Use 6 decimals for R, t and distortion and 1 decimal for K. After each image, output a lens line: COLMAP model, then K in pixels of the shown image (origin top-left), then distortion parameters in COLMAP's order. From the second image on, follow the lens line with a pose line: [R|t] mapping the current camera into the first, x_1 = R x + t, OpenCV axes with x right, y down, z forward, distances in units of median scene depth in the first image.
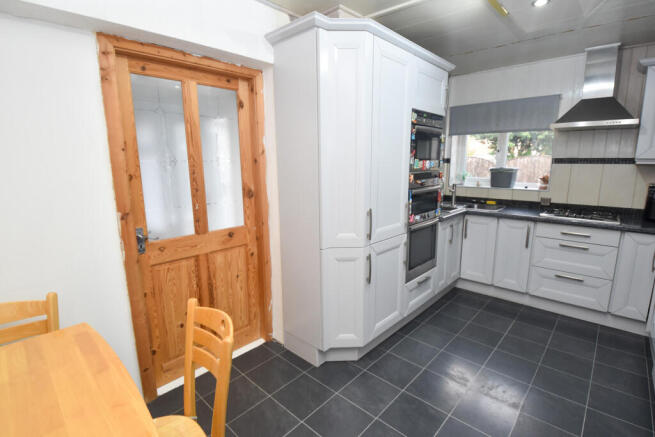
lens RADIAL K [[294.4, 0, 327.5], [0, 294.4, 218.5], [0, 0, 1]] dist [-0.000794, -0.000366]
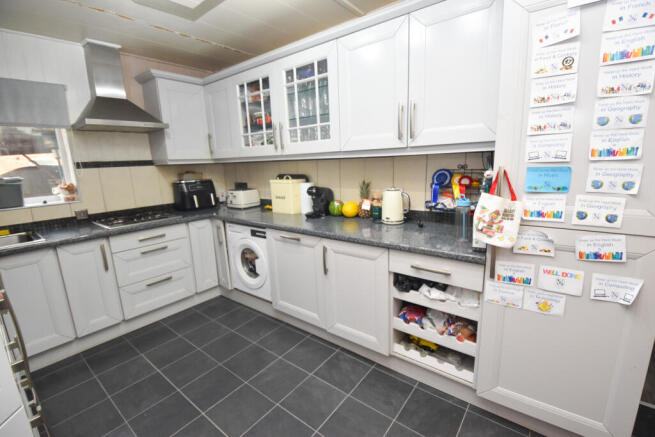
lens RADIAL K [[294.4, 0, 327.5], [0, 294.4, 218.5], [0, 0, 1]] dist [-0.000794, -0.000366]
pose [[-0.033511, -0.197512, 0.979727, -0.117247], [0.229067, 0.952666, 0.199892, -0.063182], [-0.972834, 0.231122, 0.013319, 0.371059]]
